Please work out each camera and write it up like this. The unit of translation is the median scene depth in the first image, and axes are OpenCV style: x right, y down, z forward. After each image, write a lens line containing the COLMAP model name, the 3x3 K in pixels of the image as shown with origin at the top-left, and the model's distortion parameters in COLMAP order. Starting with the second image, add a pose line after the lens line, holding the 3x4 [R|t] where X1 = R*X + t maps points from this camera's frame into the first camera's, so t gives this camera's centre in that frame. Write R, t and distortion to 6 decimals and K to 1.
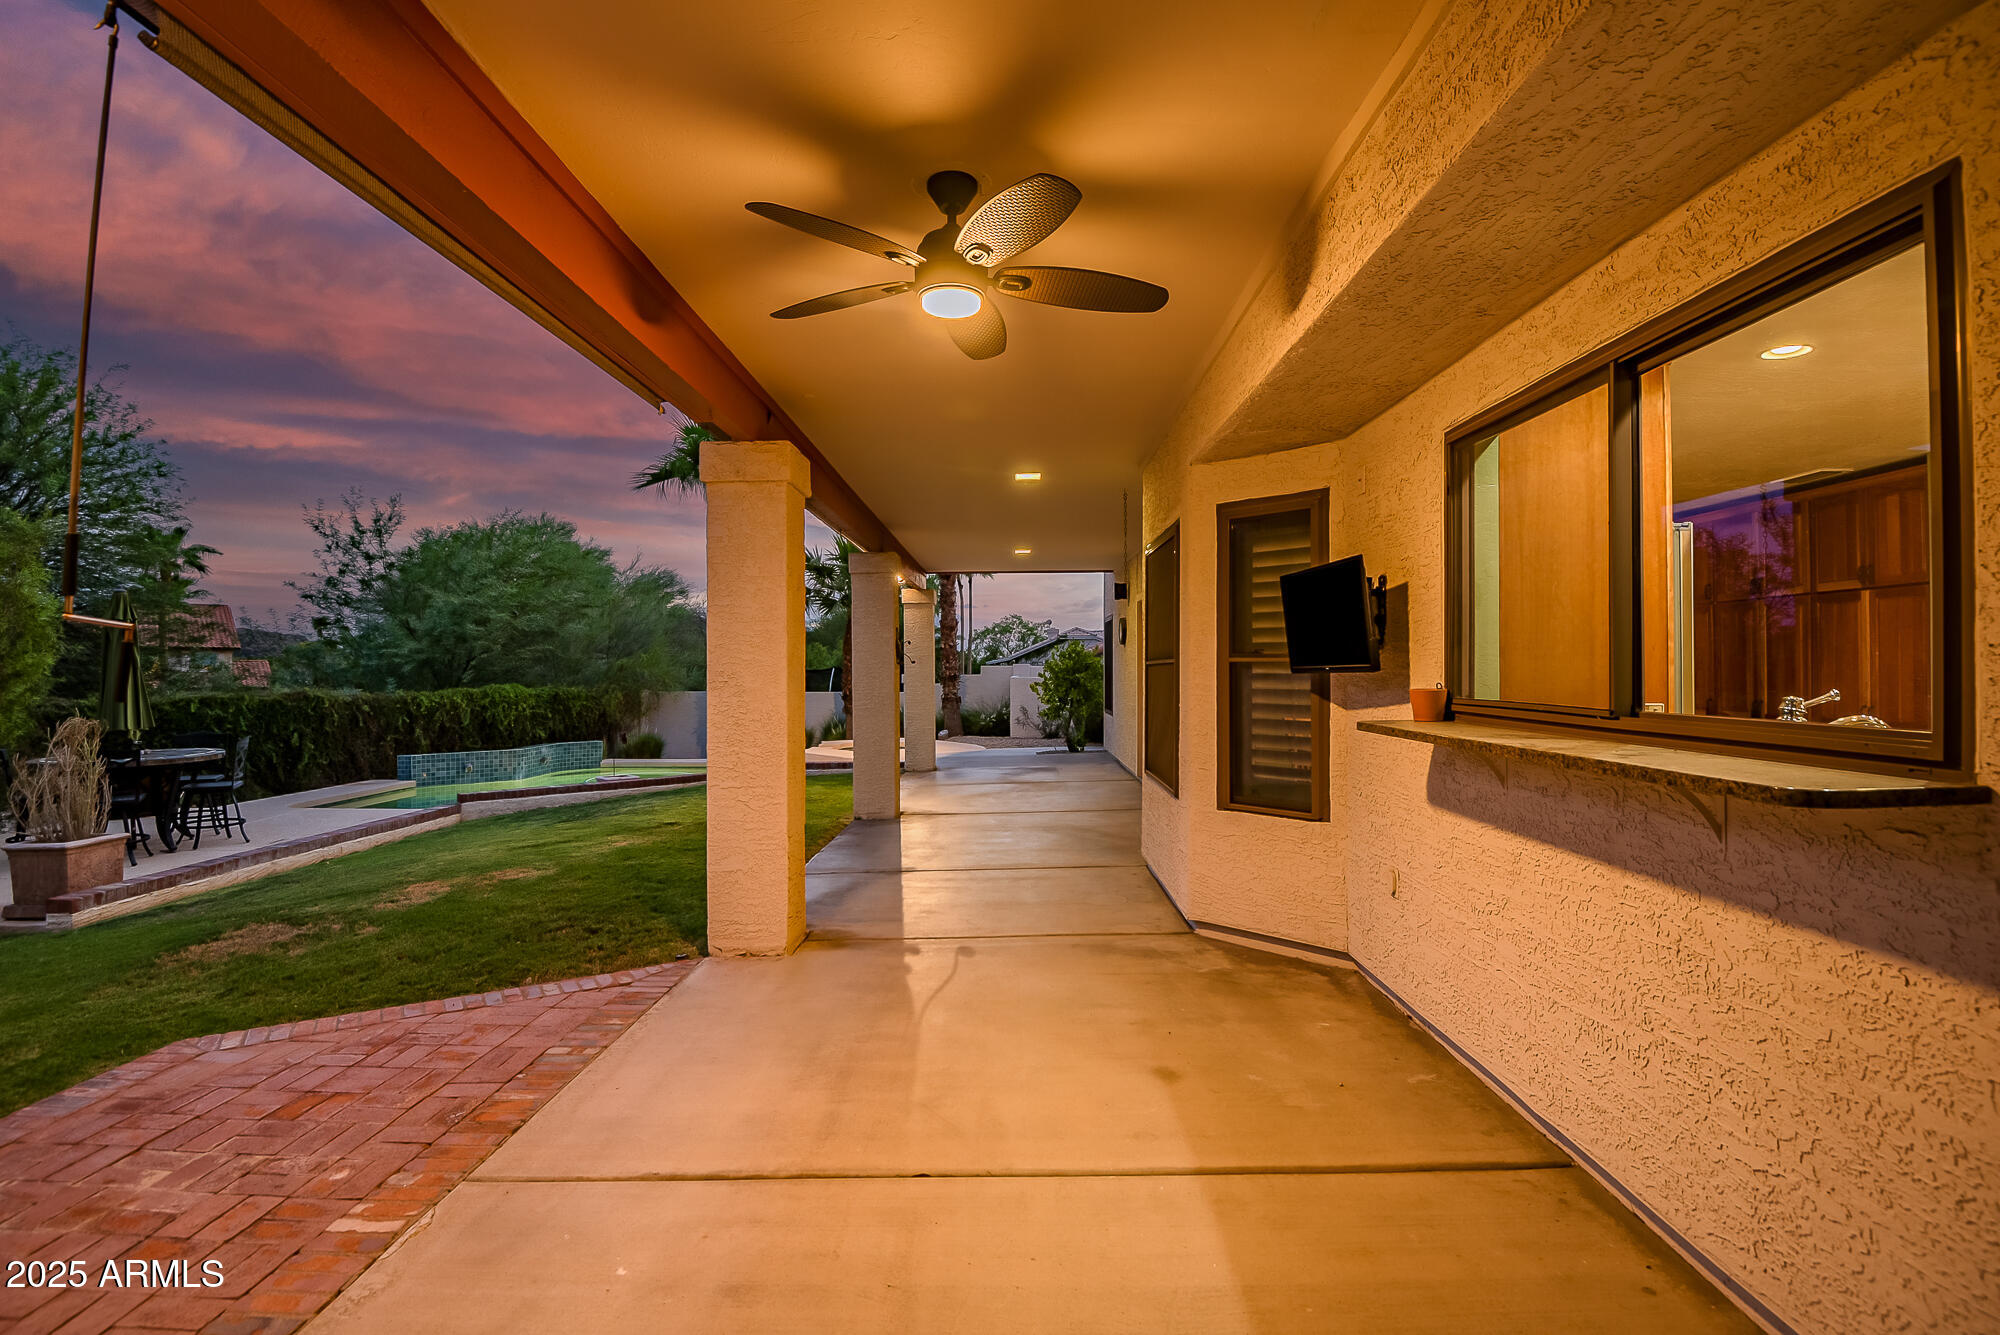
lens RADIAL K [[917.9, 0, 1004.4], [0, 917.9, 666.7], [0, 0, 1]] dist [0.015874, -0.034389]
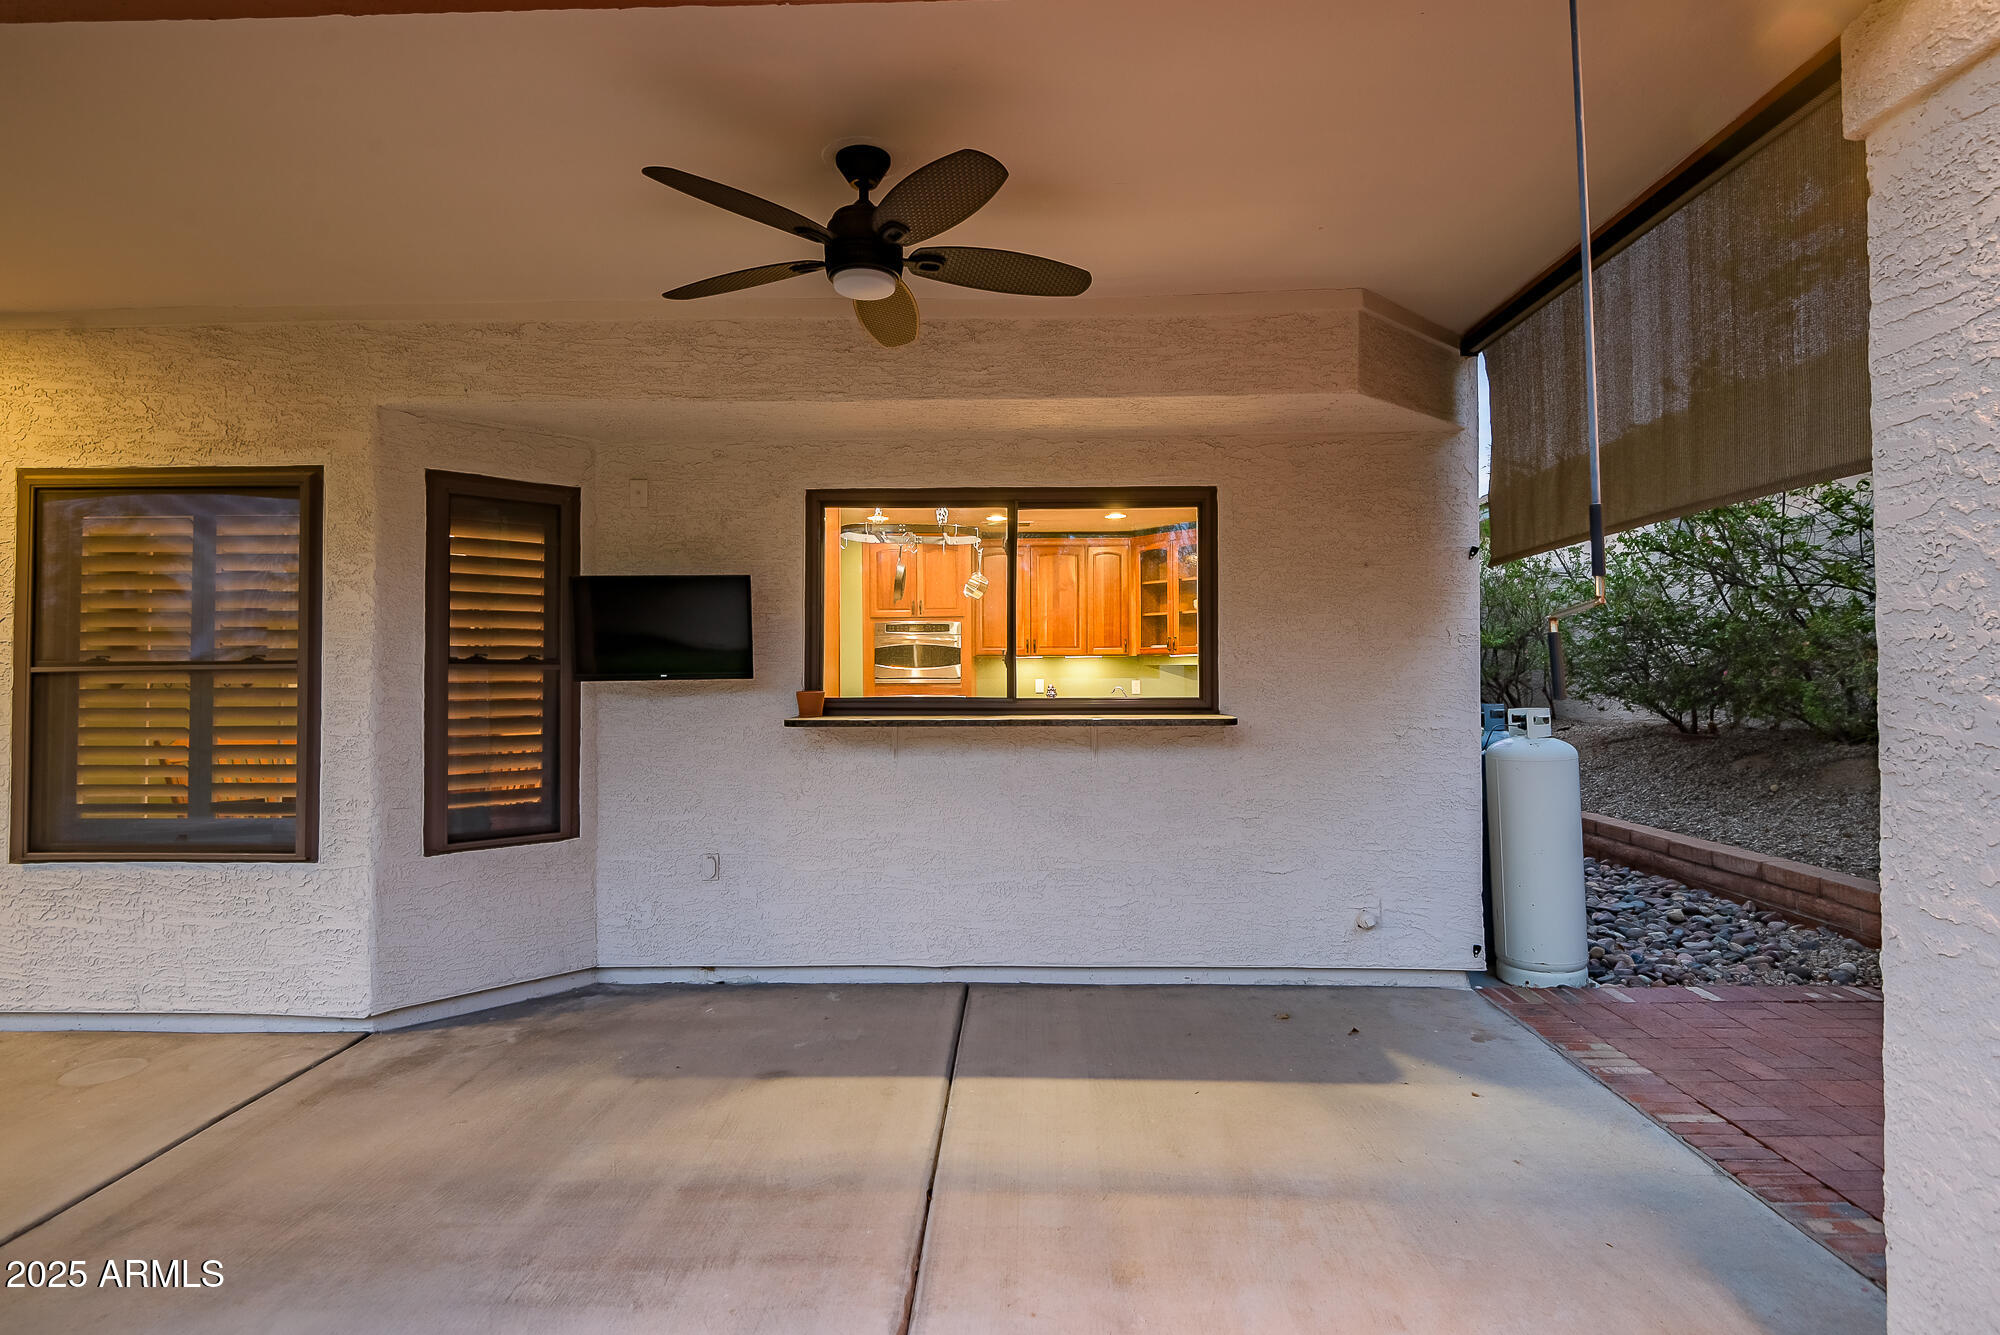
lens RADIAL K [[1026.5, 0, 1000.0], [0, 1026.5, 667.5], [0, 0, 1]] dist [0.034863, 0.000153]
pose [[0.027738, 0.009769, 0.999568, -0.961773], [0.002902, 0.999947, -0.009853, 0.006064], [-0.999611, 0.003174, 0.027708, 0.718893]]
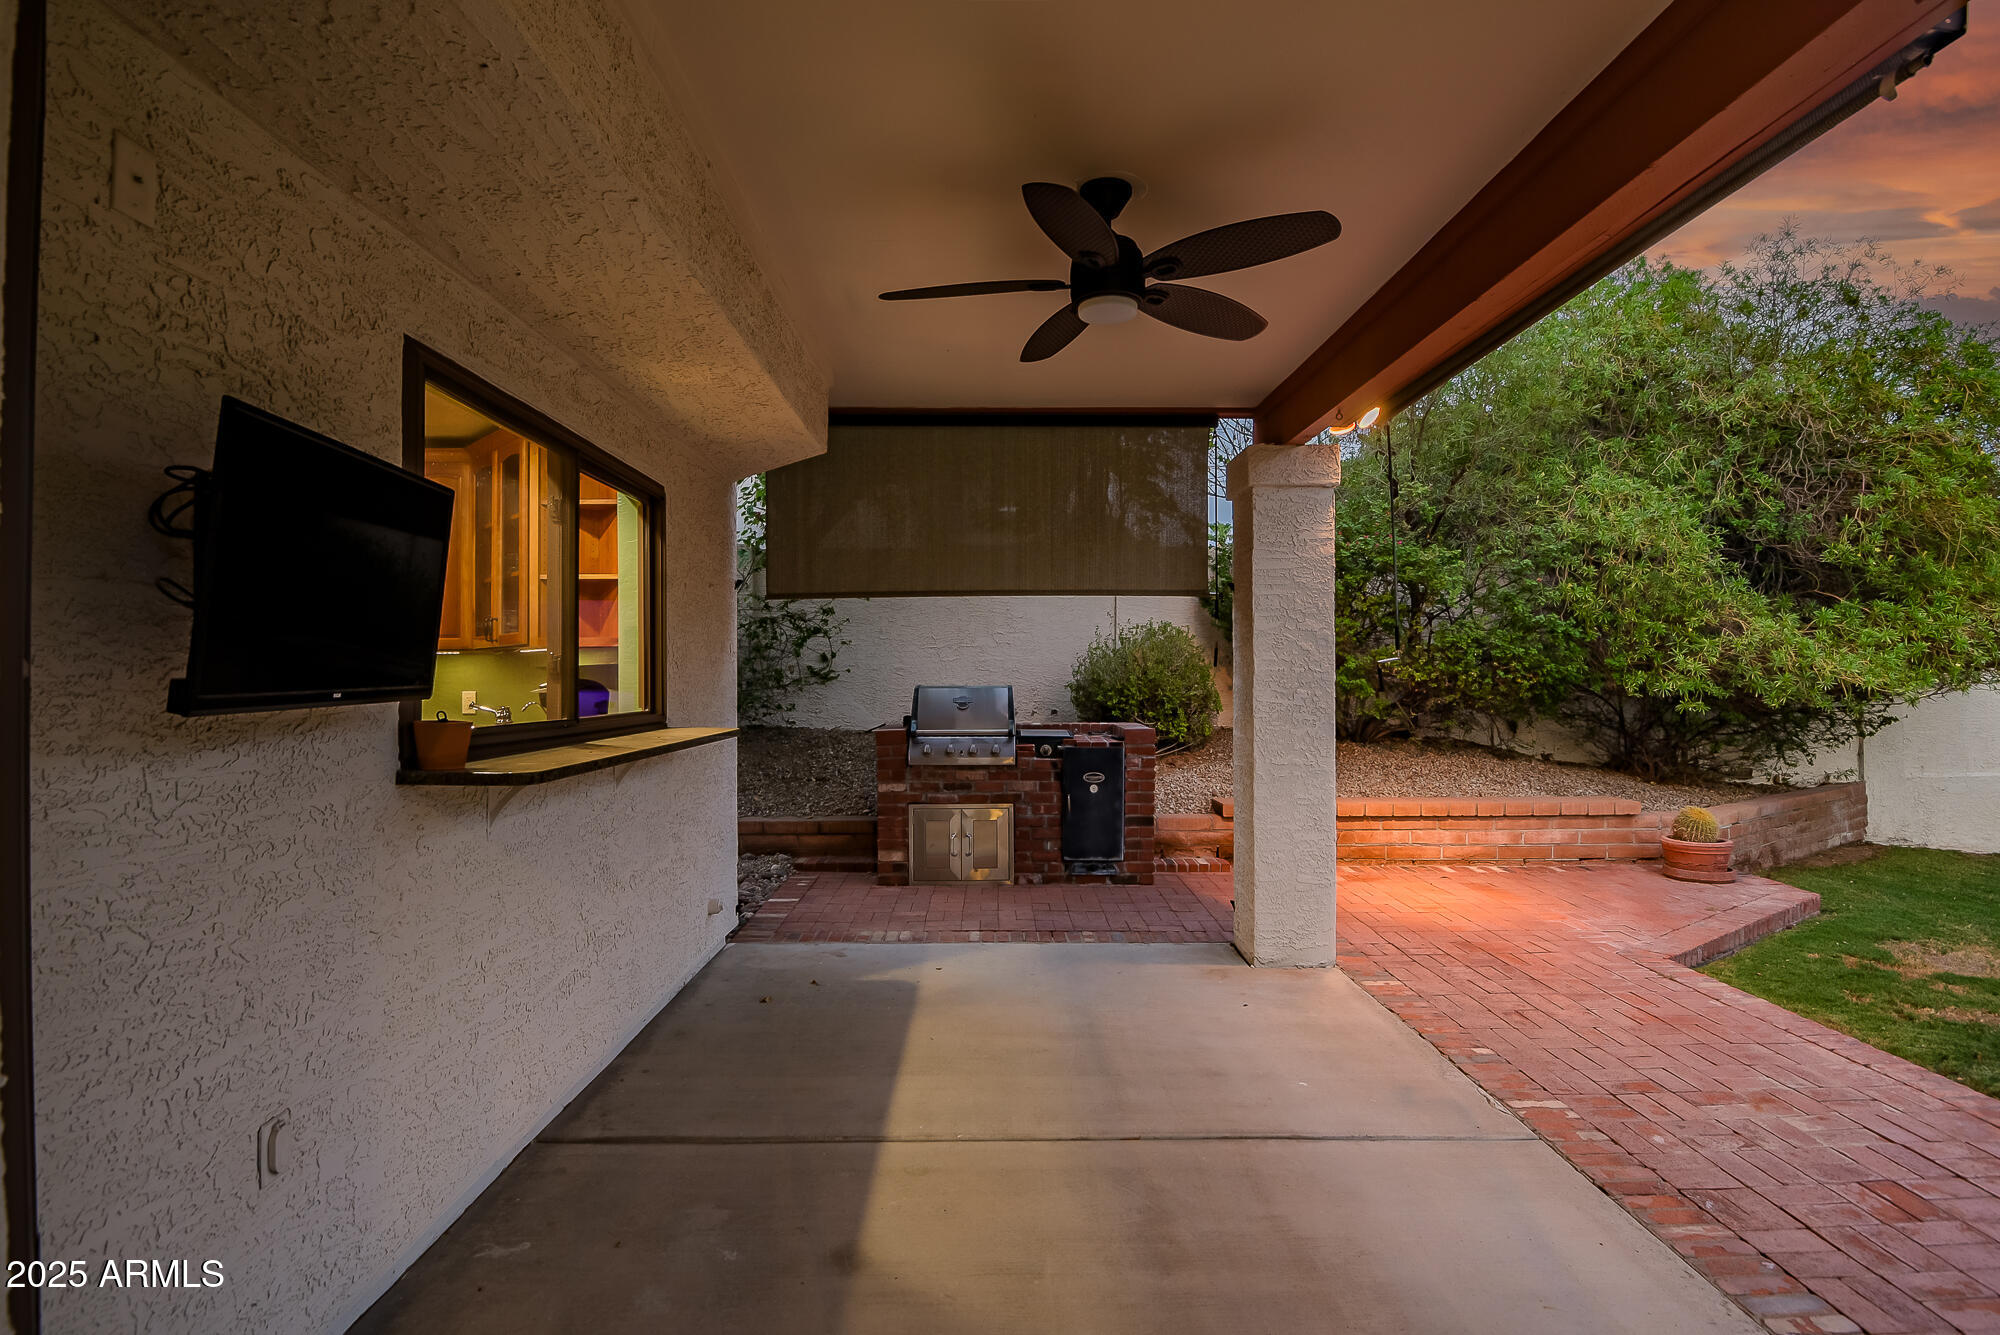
lens RADIAL K [[983.2, 0, 1000.0], [0, 983.2, 667.5], [0, 0, 1]] dist [-0.033932, -0.000245]
pose [[-0.999762, 0.007384, -0.020535, 0.070590], [0.007578, 0.999927, -0.009381, -0.005529], [0.020464, -0.009534, -0.999745, 1.758113]]
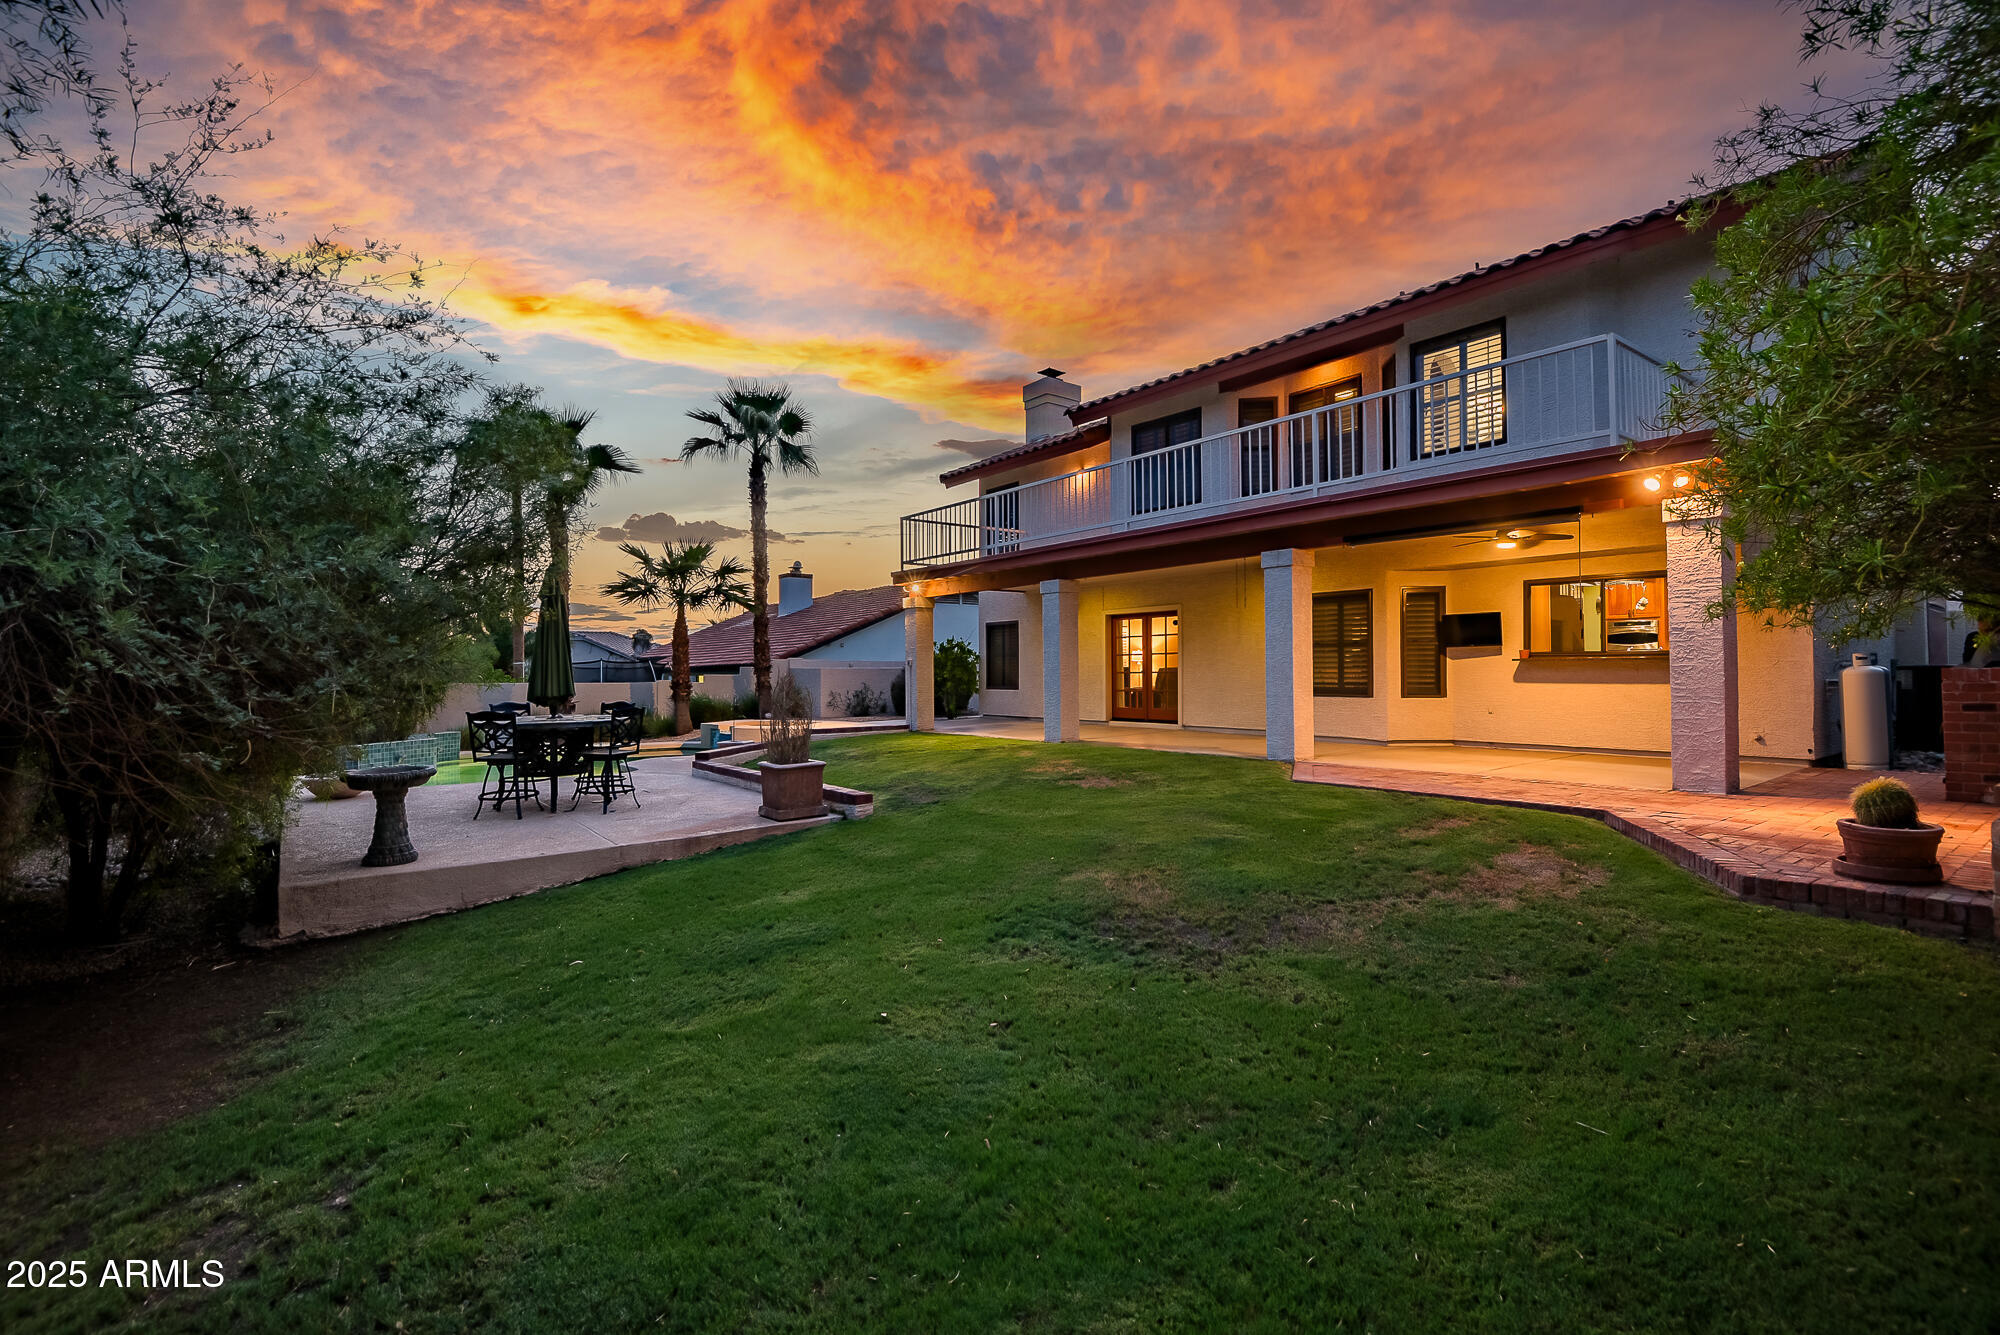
lens RADIAL K [[912.5, 0, 1006.0], [0, 912.5, 667.1], [0, 0, 1]] dist [0.035790, -0.032658]
pose [[0.768028, 0.004603, 0.640399, -3.880567], [0.002318, 0.999948, -0.009968, 0.143166], [-0.640412, 0.009140, 0.767977, -0.643409]]
